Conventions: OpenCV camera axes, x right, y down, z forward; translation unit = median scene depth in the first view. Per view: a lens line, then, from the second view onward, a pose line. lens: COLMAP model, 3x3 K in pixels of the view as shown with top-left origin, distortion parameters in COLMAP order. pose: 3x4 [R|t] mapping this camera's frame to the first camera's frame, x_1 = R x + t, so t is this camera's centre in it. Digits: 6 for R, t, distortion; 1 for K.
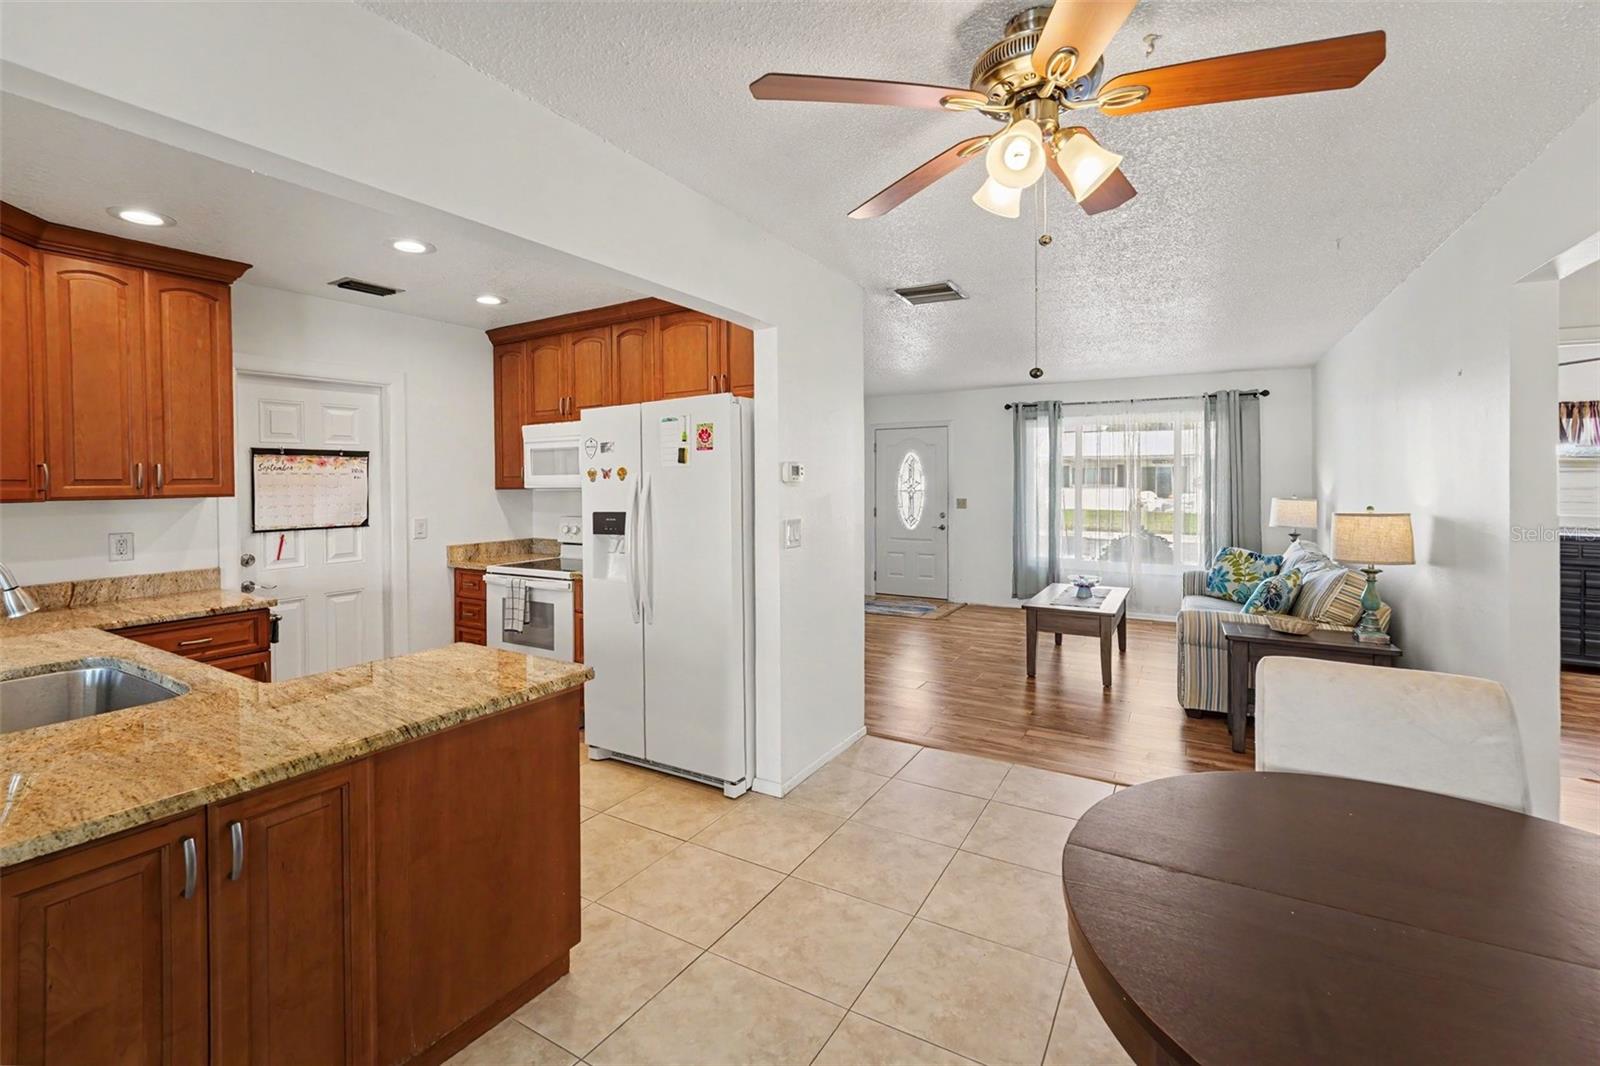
lens RADIAL K [[690.8, 0, 808.8], [0, 690.8, 484.9], [0, 0, 1]] dist [-0.007417, -0.000131]
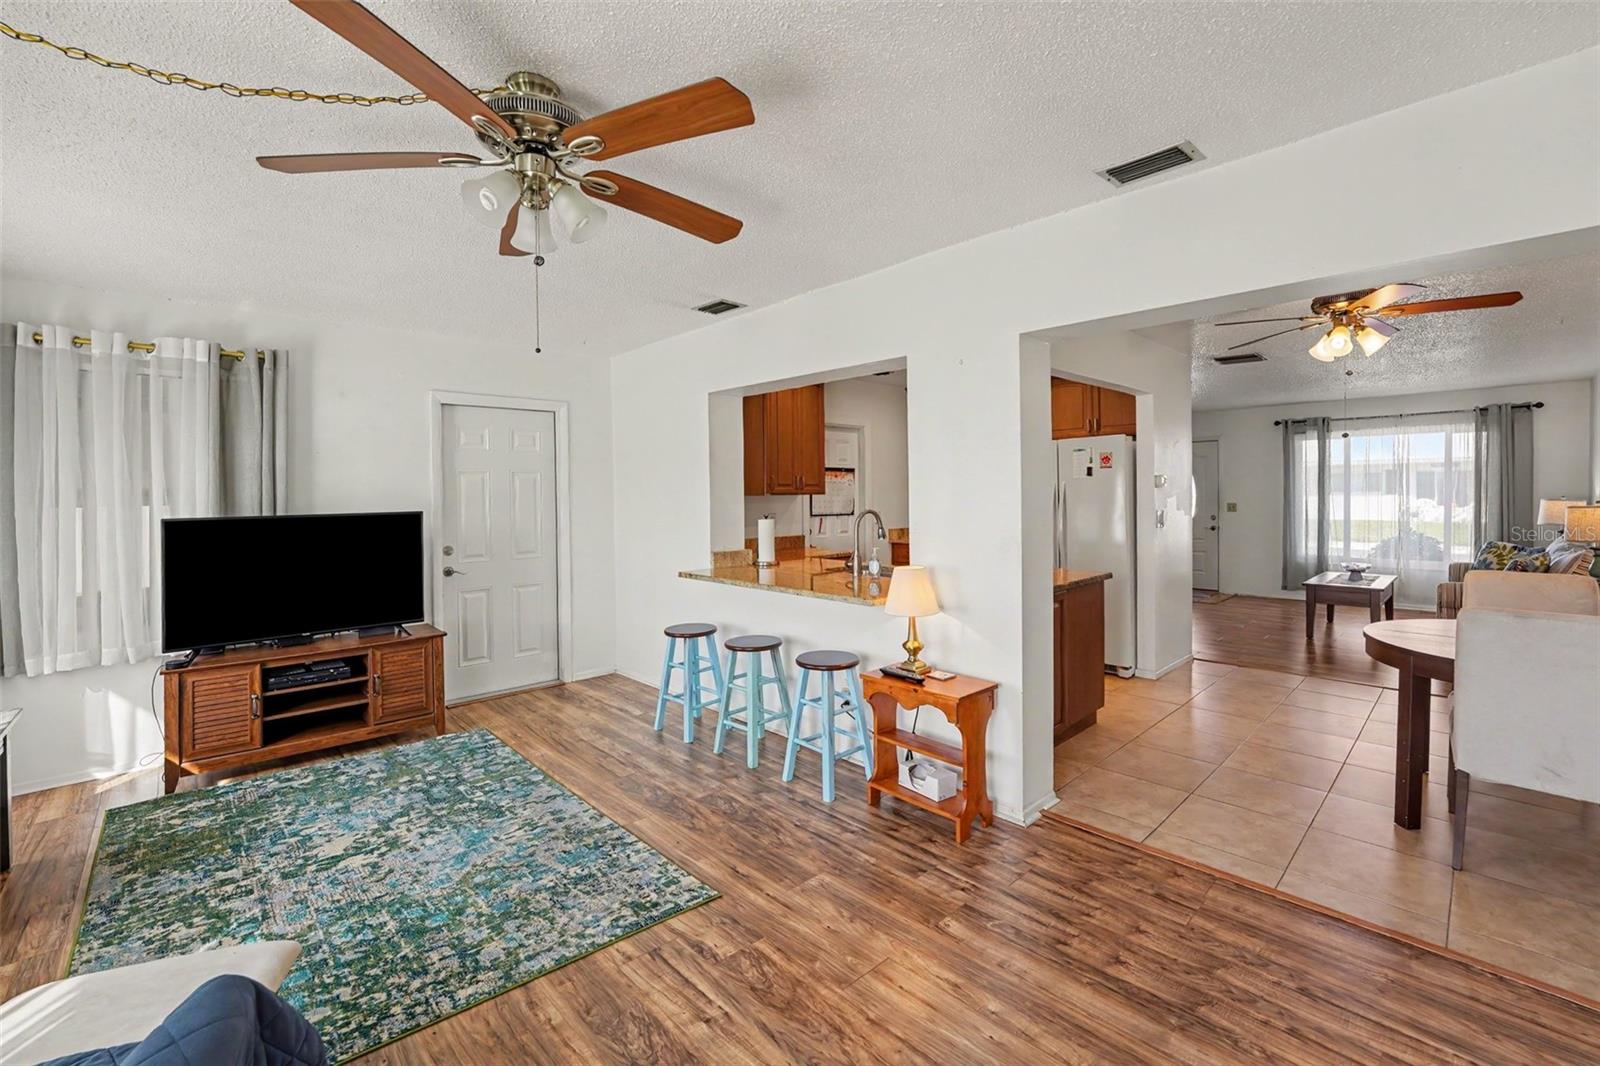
lens RADIAL K [[690.8, 0, 844.3], [0, 690.8, 490.4], [0, 0, 1]] dist [-0.007417, -0.000131]
pose [[0.970292, 0.000960, -0.241933, -0.298046], [-0.001126, 0.999999, -0.000551, 0.004888], [0.241932, 0.000807, 0.970293, -0.653049]]
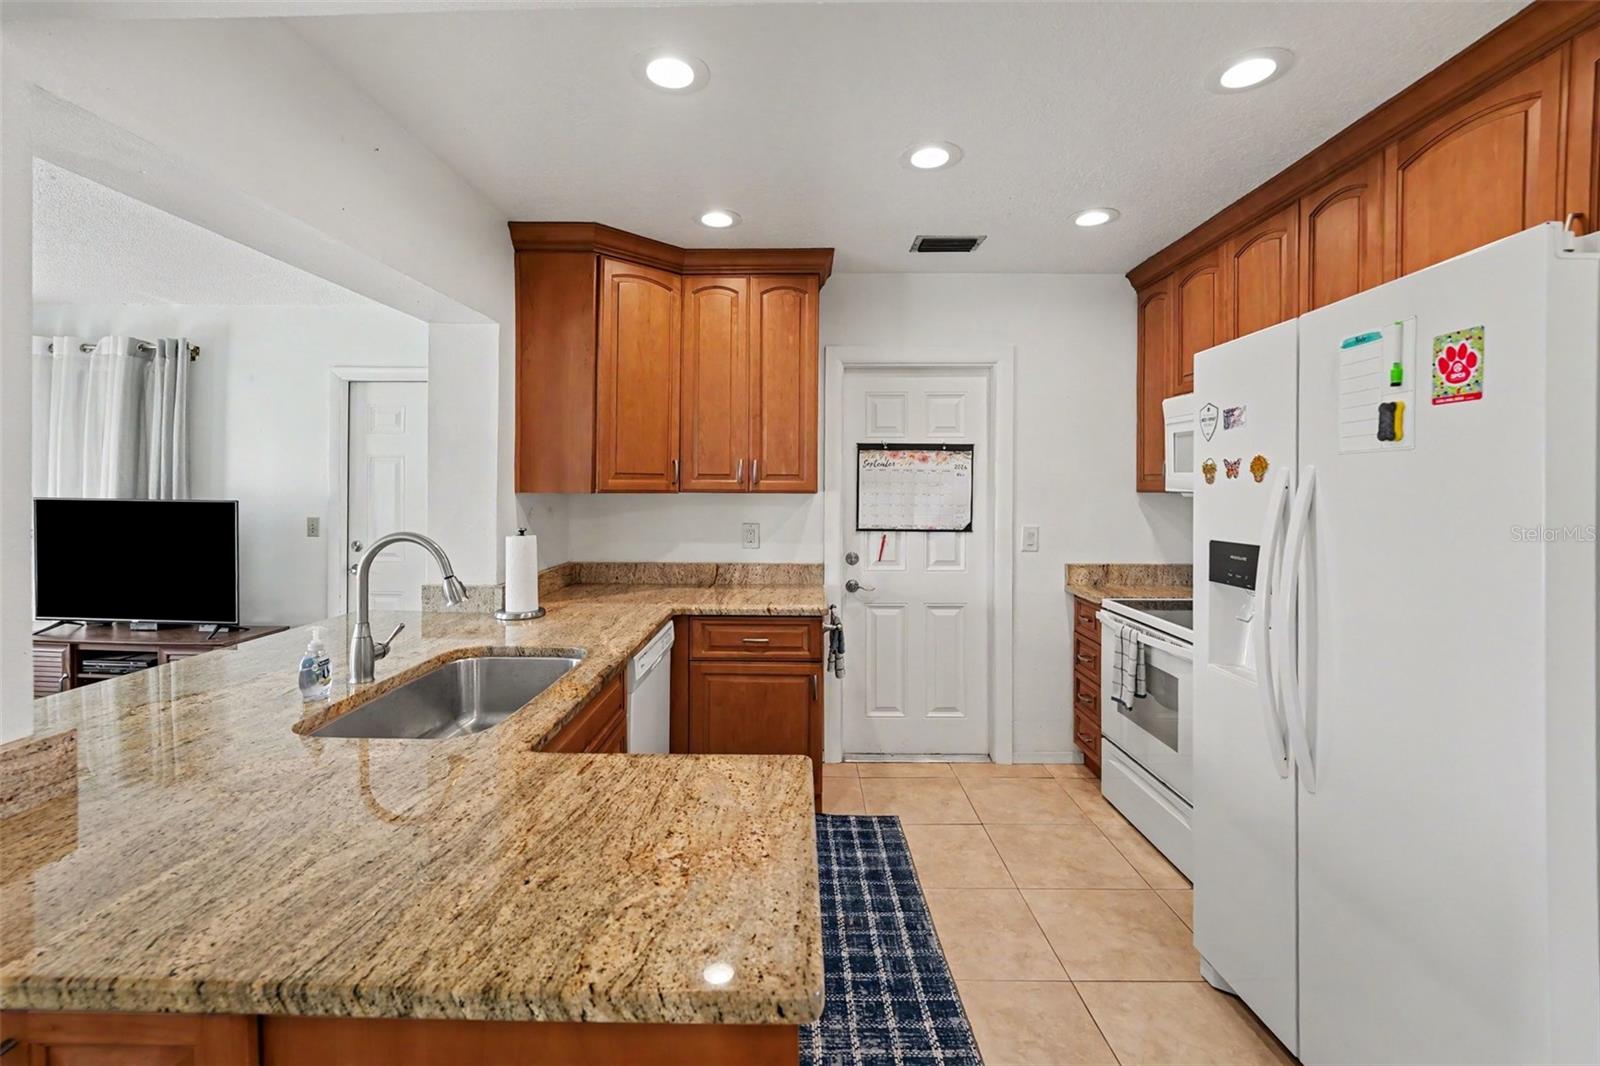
lens RADIAL K [[690.8, 0, 799.8], [0, 690.8, 488.6], [0, 0, 1]] dist [-0.007417, -0.000131]
pose [[0.487718, 0.020619, -0.872758, 0.001451], [-0.016172, 0.999763, 0.014582, -0.002695], [0.872851, 0.007003, 0.487936, 0.415562]]
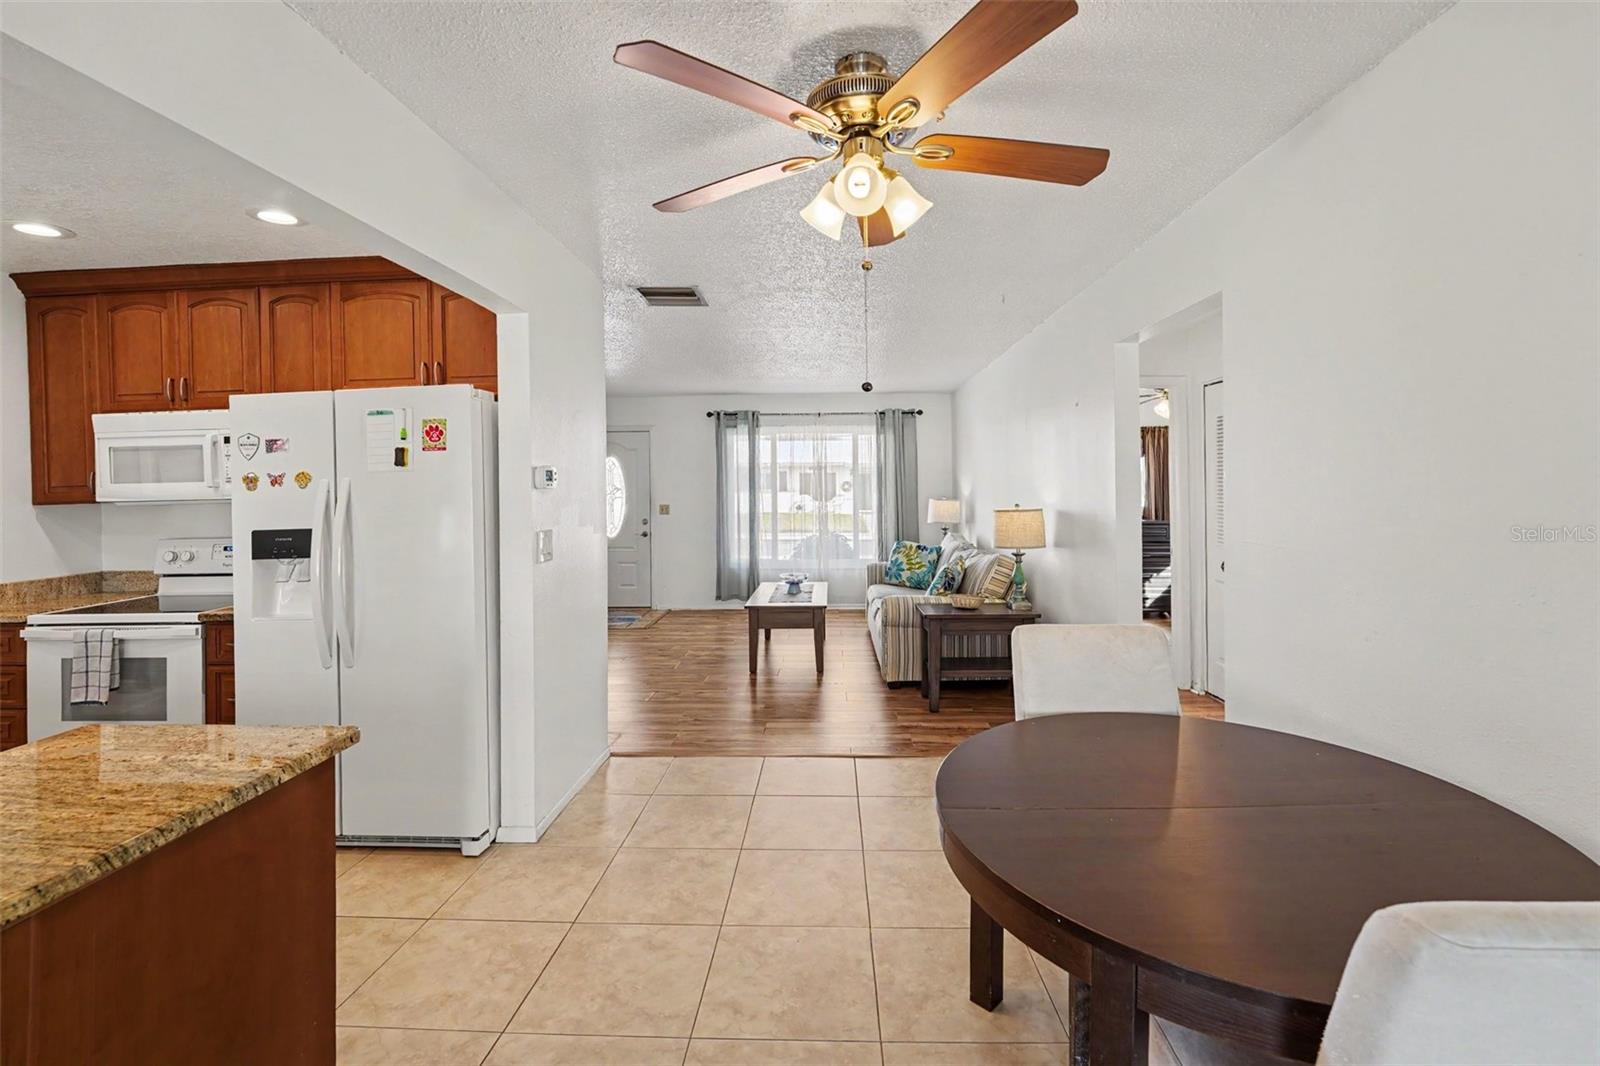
lens RADIAL K [[690.8, 0, 817.8], [0, 690.8, 491.3], [0, 0, 1]] dist [-0.007417, -0.000131]
pose [[0.884347, -0.009832, 0.466727, -0.105878], [0.010259, 0.999946, 0.001627, 0.001890], [-0.466718, 0.003349, 0.884400, 0.033944]]
